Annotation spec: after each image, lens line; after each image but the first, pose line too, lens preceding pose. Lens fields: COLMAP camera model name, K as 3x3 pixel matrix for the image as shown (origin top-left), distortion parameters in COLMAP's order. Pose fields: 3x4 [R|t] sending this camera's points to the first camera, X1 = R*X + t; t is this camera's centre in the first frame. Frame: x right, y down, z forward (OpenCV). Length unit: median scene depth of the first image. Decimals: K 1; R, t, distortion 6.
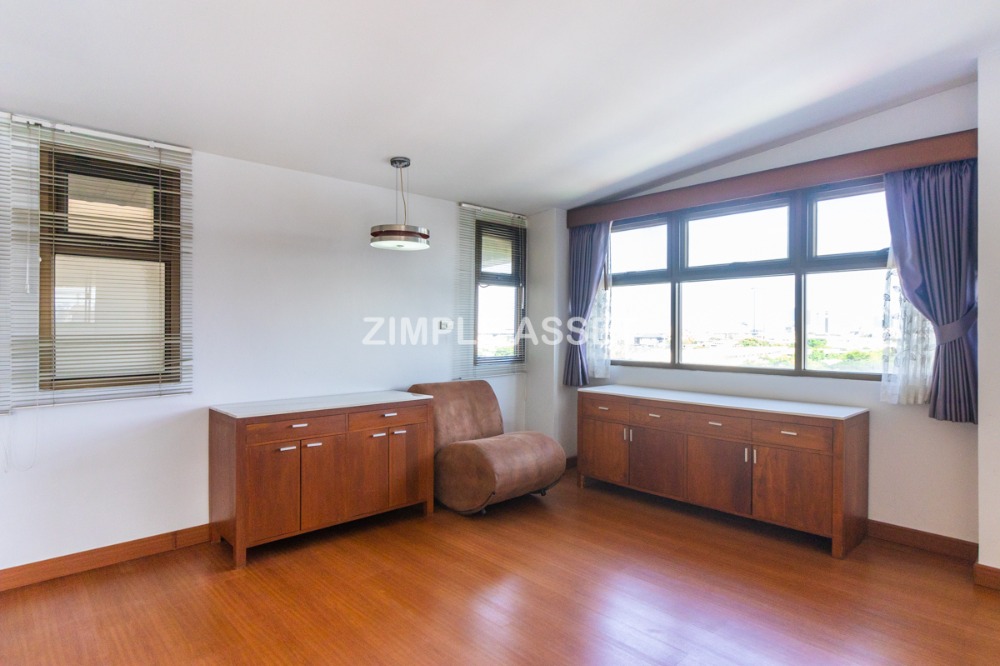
lens RADIAL K [[543.7, 0, 500.0], [0, 543.7, 333.0], [0, 0, 1]] dist [-0.005750, -0.000015]
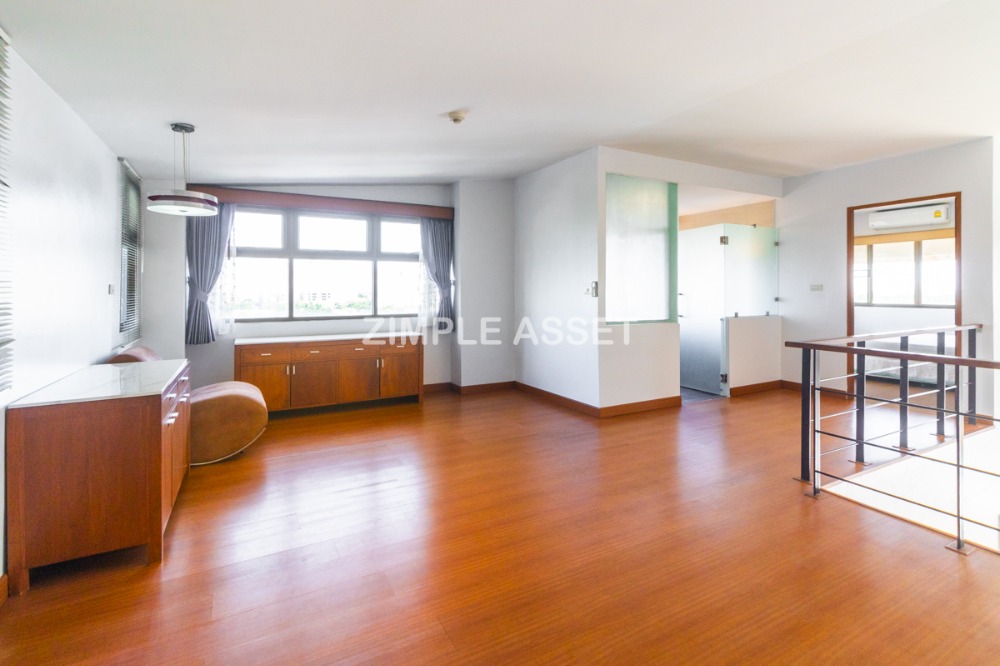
lens RADIAL K [[465.1, 0, 501.9], [0, 465.1, 326.3], [0, 0, 1]] dist [0.000949, -0.000175]
pose [[0.252695, -0.086835, 0.963642, -0.852420], [0.005069, 0.996070, 0.088428, -0.028638], [-0.967533, -0.017461, 0.252142, 0.213306]]
